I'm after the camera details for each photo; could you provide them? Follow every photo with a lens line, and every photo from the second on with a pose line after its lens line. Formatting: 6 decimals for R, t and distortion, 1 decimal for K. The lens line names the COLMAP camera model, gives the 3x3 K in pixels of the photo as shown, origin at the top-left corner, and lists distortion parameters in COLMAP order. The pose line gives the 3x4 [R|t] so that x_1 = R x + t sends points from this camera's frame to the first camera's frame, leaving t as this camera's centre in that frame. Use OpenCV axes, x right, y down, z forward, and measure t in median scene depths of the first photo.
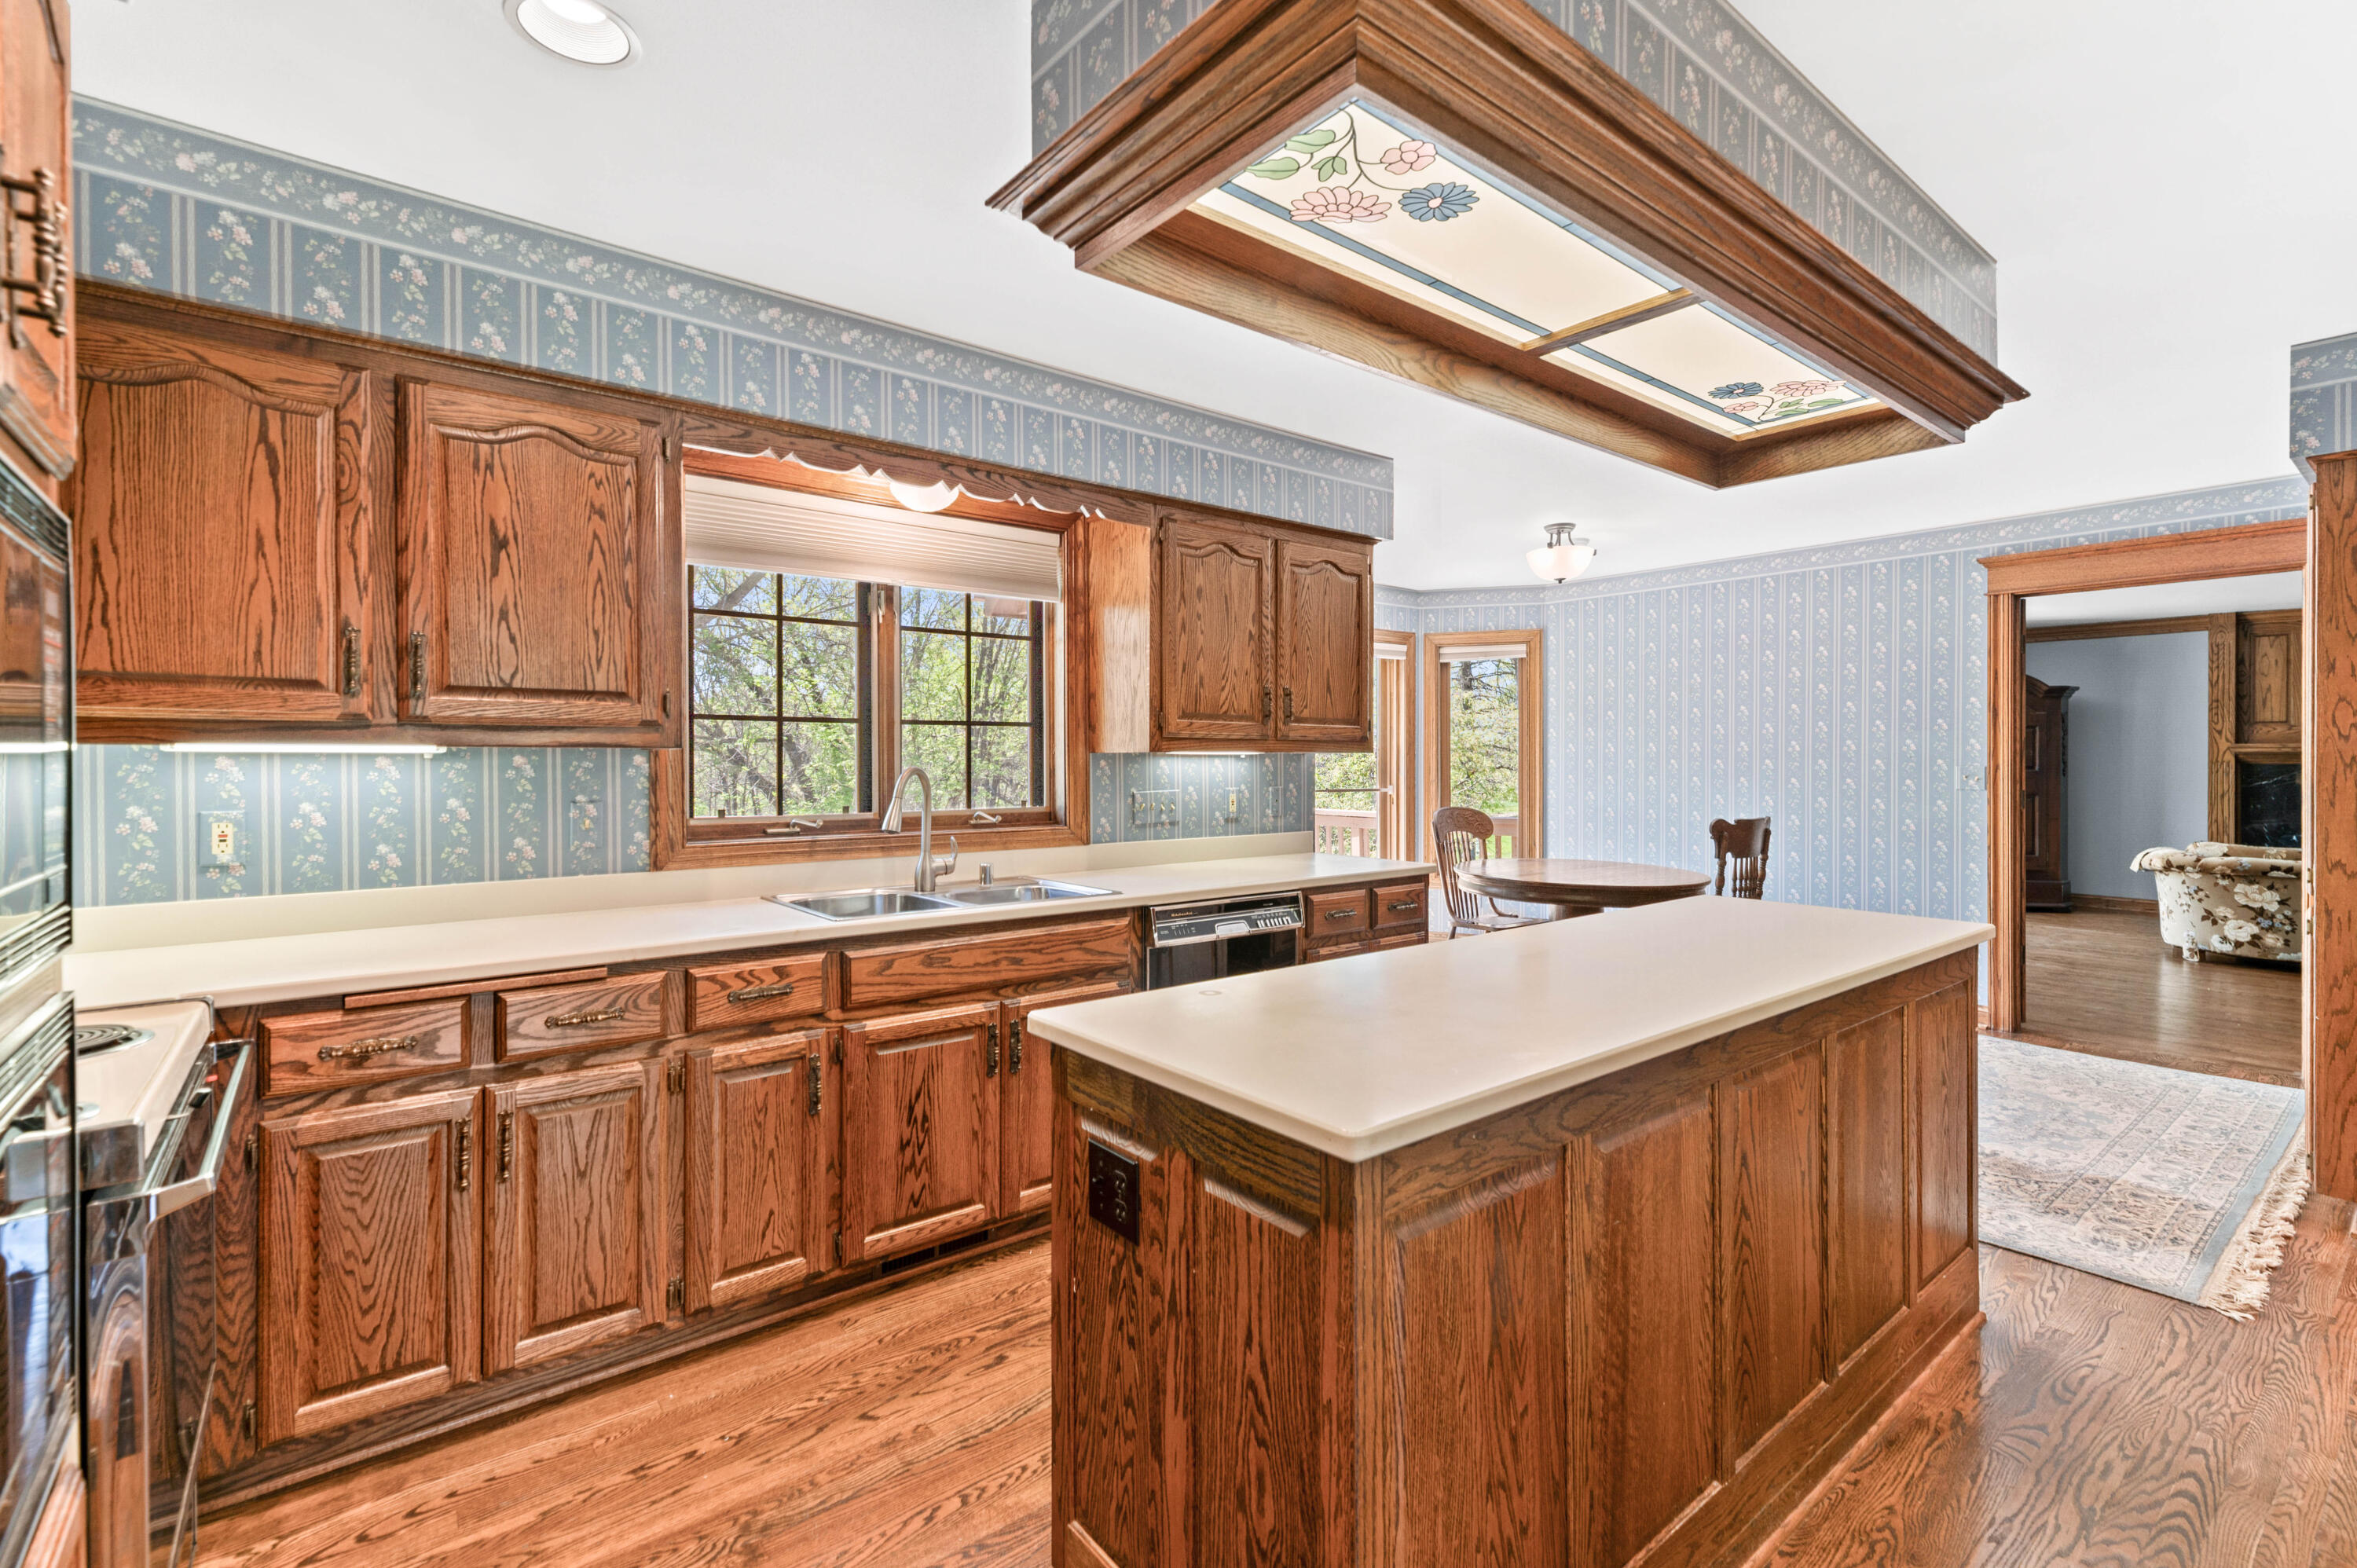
lens RADIAL K [[1053.6, 0, 1162.3], [0, 1053.6, 771.2], [0, 0, 1]] dist [0.014402, -0.003884]
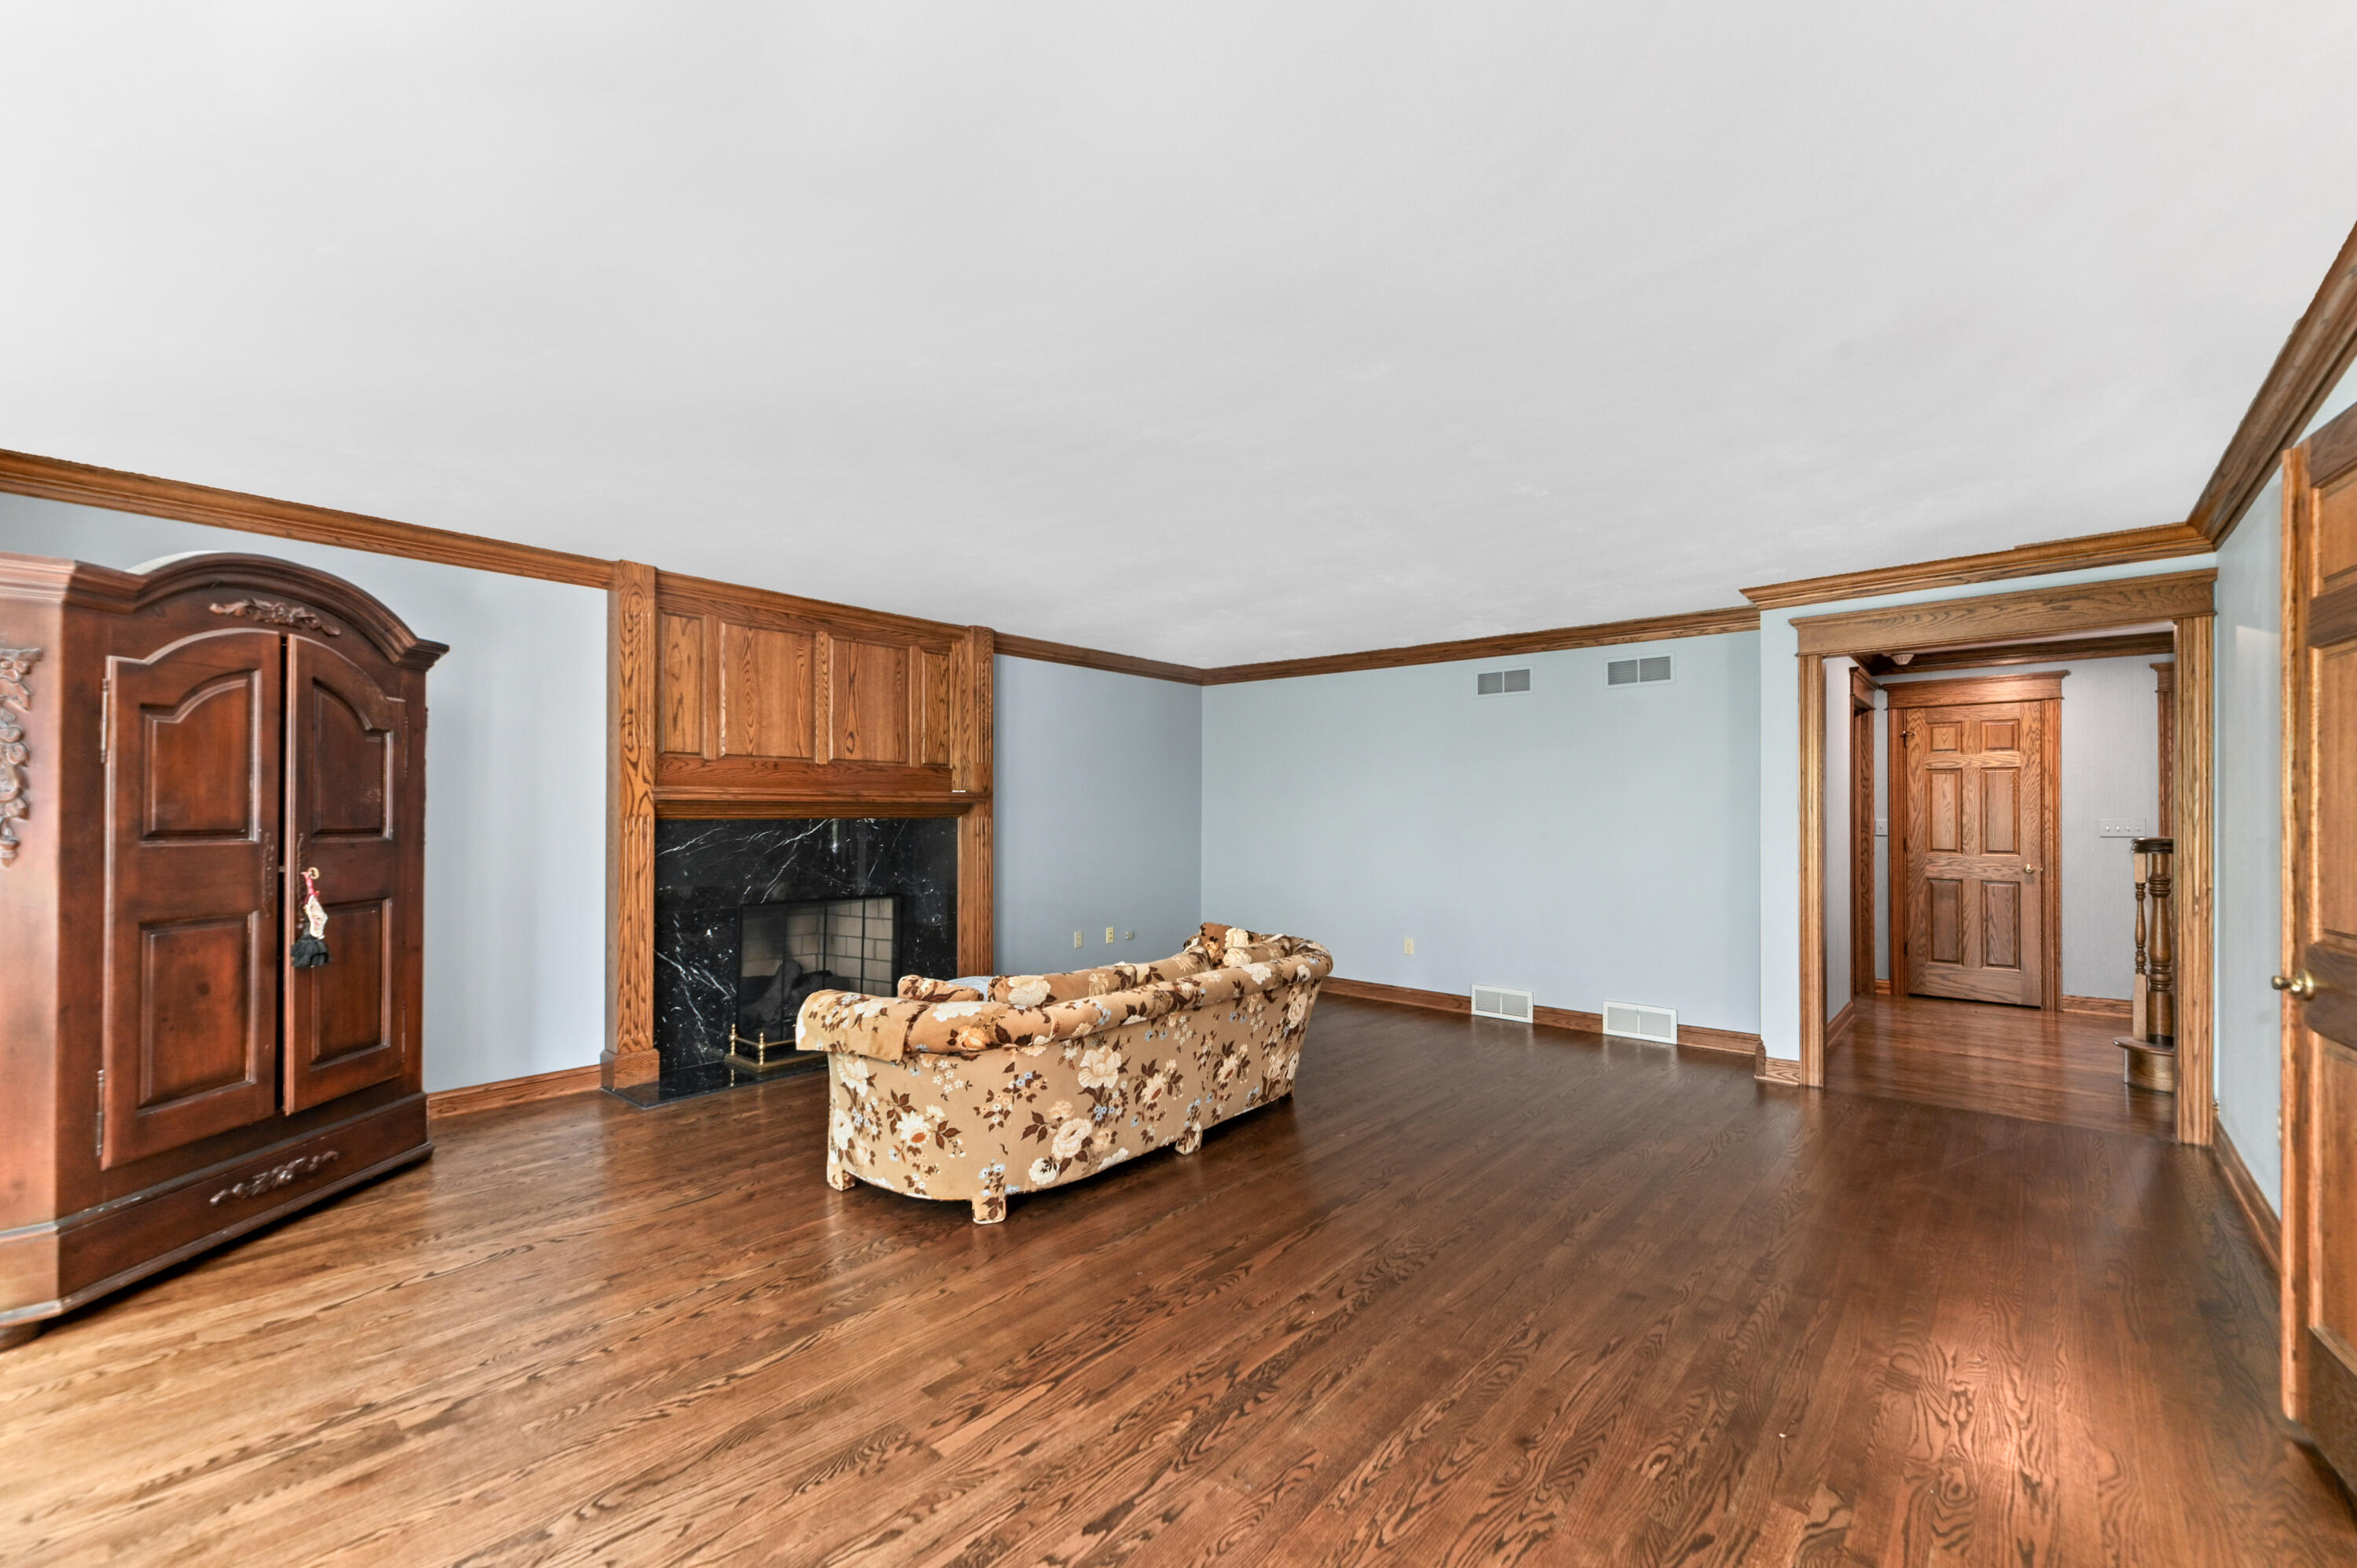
lens RADIAL K [[989.8, 0, 1174.8], [0, 989.8, 802.6], [0, 0, 1]] dist [0.013166, -0.000961]
pose [[-0.185255, 0.005918, 0.982673, 0.902748], [0.014634, 0.999888, -0.003262, -0.023825], [-0.982582, 0.013776, -0.185321, 1.803349]]
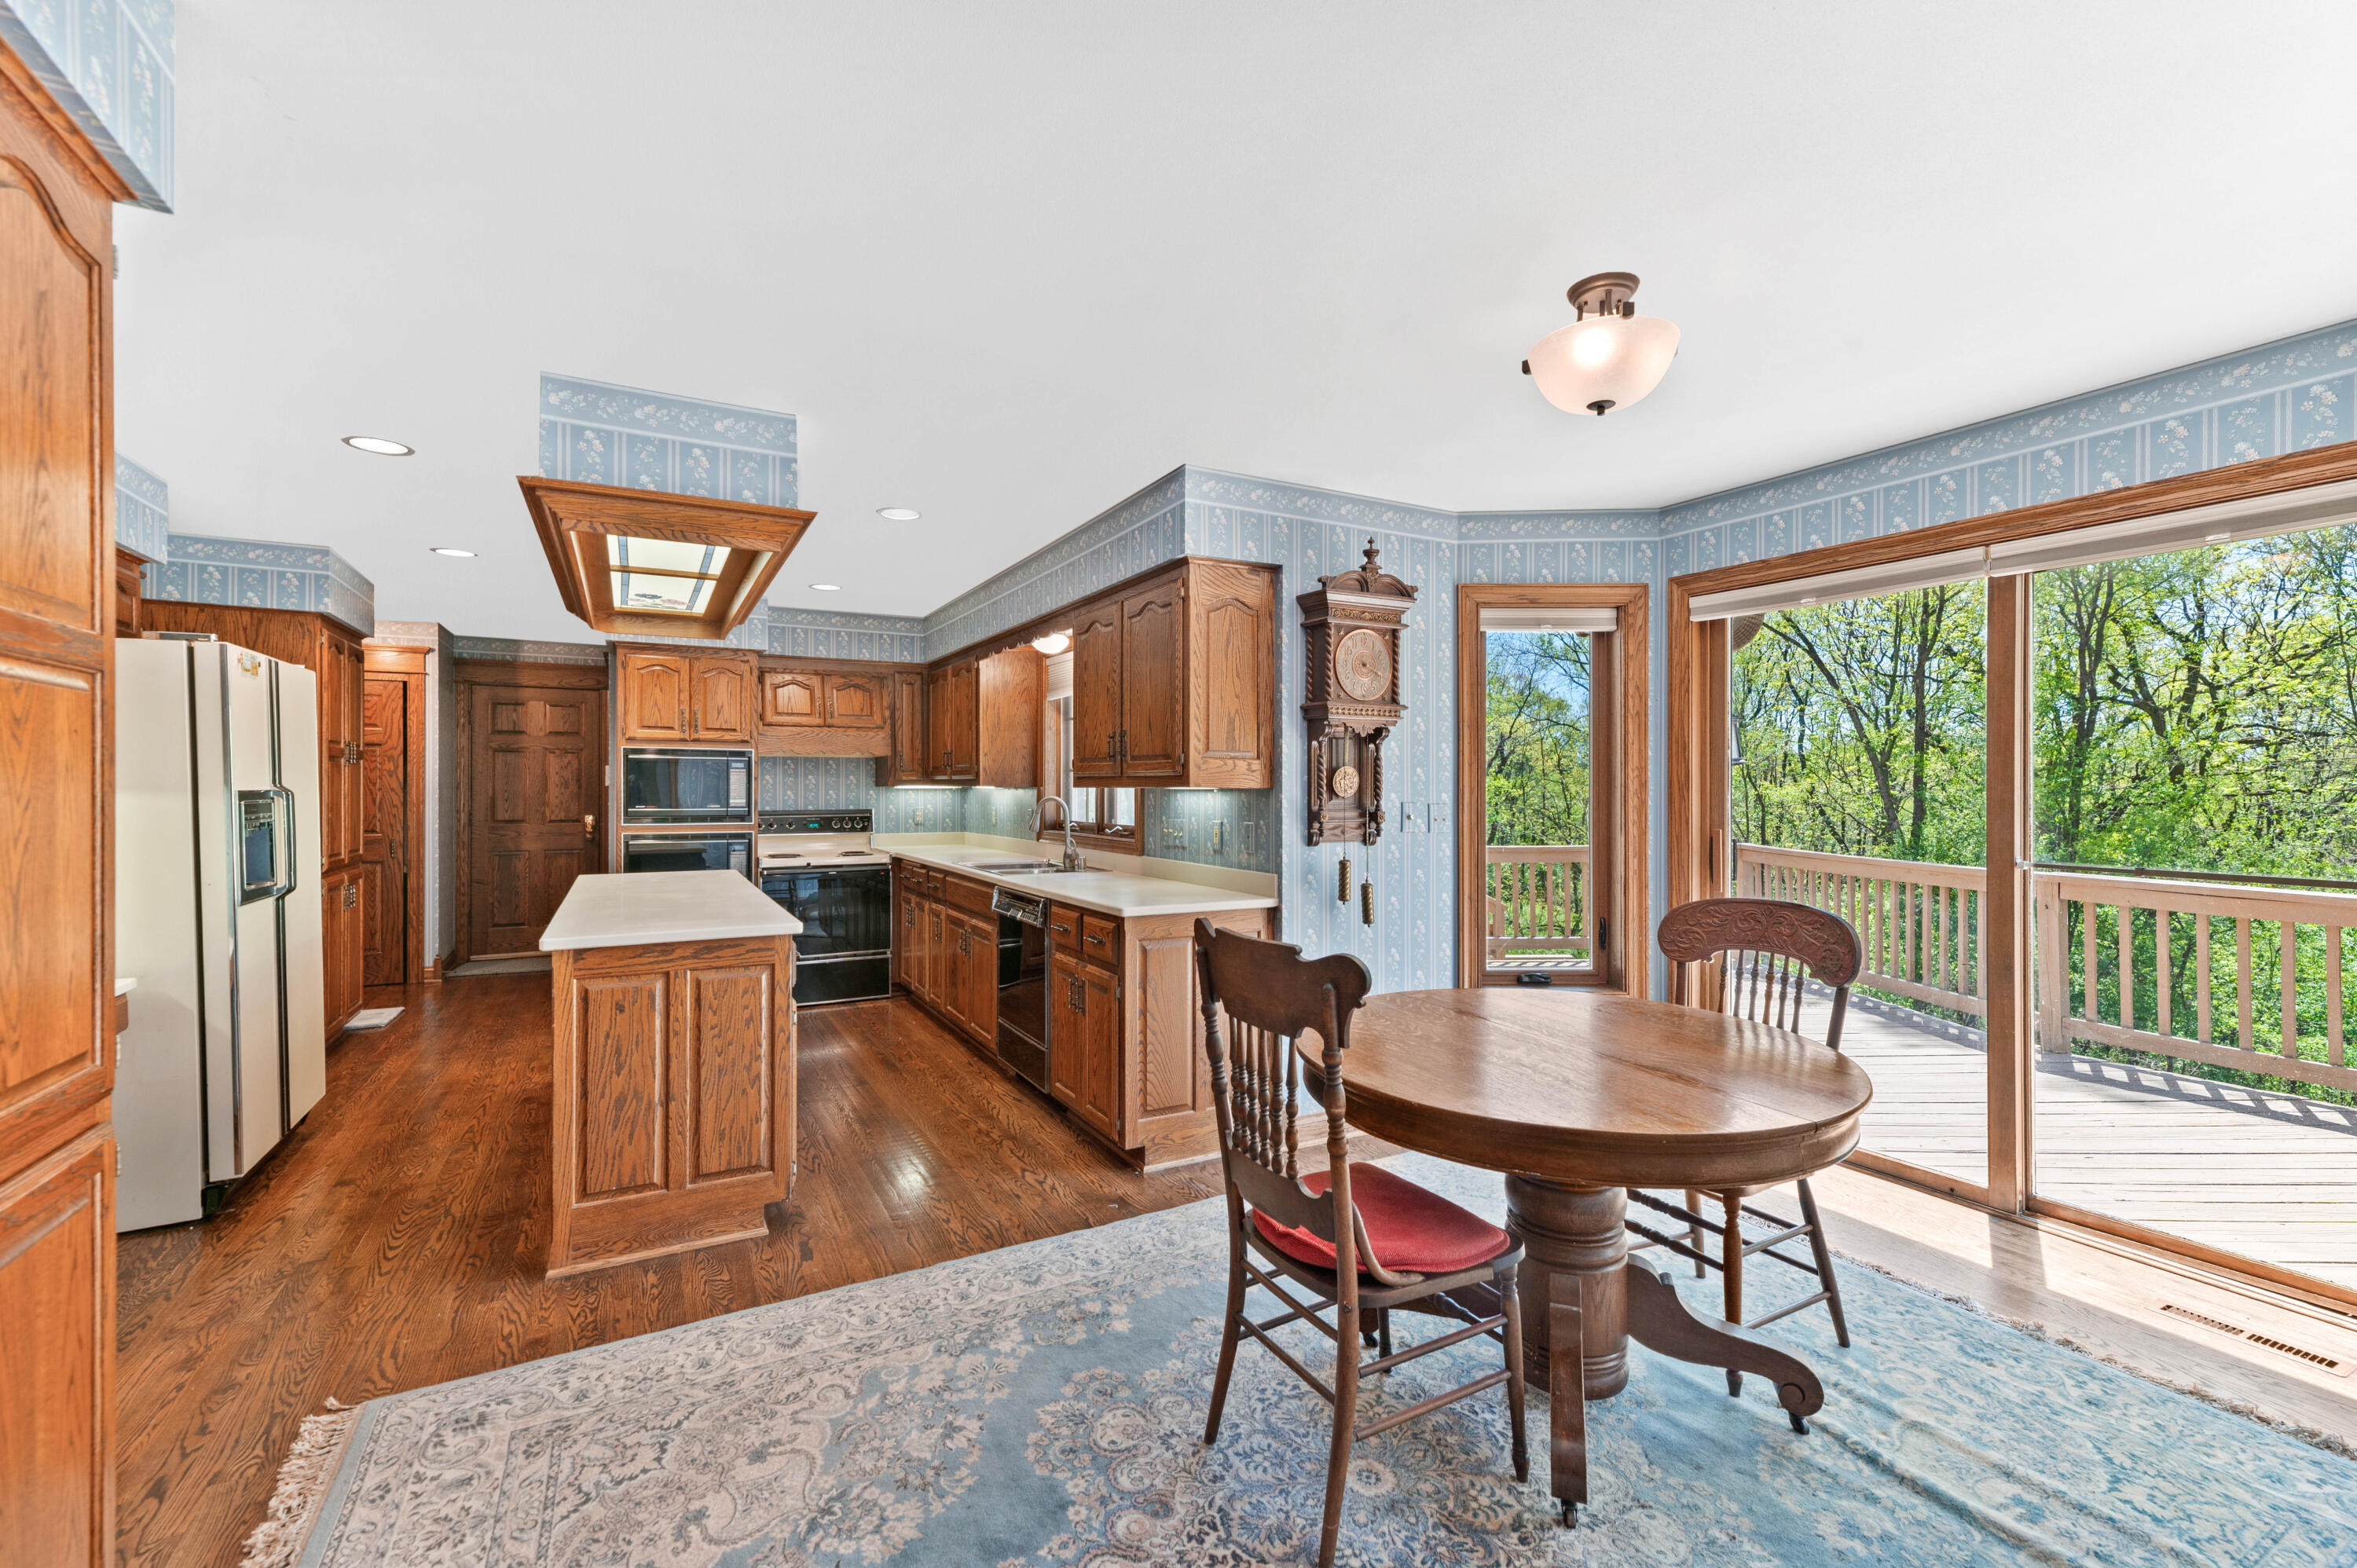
lens RADIAL K [[989.8, 0, 1164.6], [0, 989.8, 790.8], [0, 0, 1]] dist [0.013166, -0.000961]
pose [[-0.178571, 0.001093, -0.983926, 1.129291], [-0.015809, 0.999867, 0.003979, -0.018827], [0.983800, 0.016266, -0.178530, 1.213294]]
